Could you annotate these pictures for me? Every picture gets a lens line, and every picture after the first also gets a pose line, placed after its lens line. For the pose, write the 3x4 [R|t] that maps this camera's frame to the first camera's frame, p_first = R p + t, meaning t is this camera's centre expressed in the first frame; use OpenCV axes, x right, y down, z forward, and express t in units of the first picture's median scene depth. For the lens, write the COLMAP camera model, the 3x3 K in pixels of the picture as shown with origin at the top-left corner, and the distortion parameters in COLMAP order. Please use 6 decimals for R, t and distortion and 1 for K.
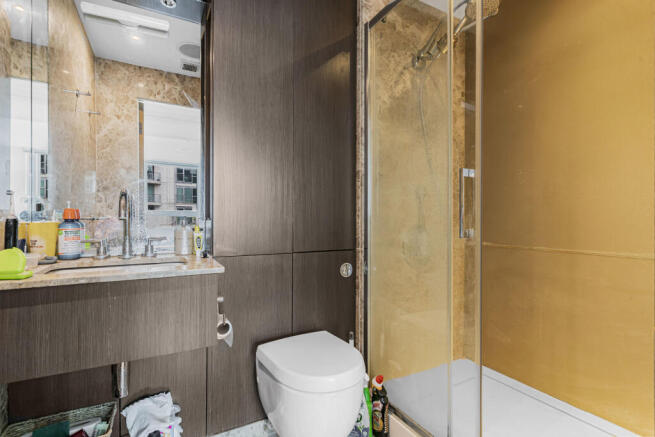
lens RADIAL K [[316.1, 0, 327.2], [0, 316.1, 220.7], [0, 0, 1]] dist [0.006562, -0.001780]
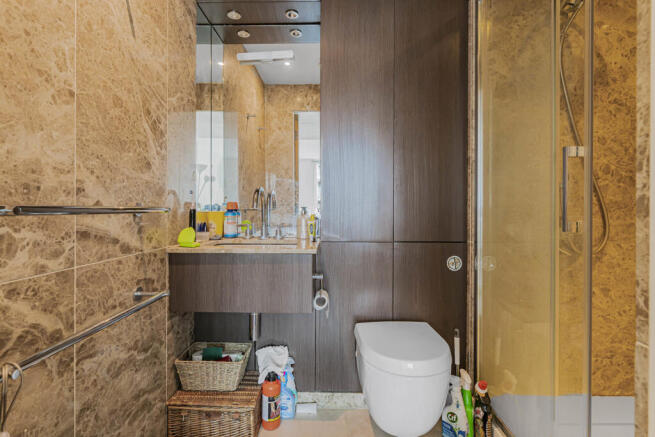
lens RADIAL K [[326.0, 0, 327.5], [0, 326.0, 214.2], [0, 0, 1]] dist [0.005475, -0.000897]
pose [[0.866011, 0.005213, -0.499997, 0.247800], [-0.003721, 0.999985, 0.003983, 0.007466], [0.500010, -0.001589, 0.866018, -0.037682]]
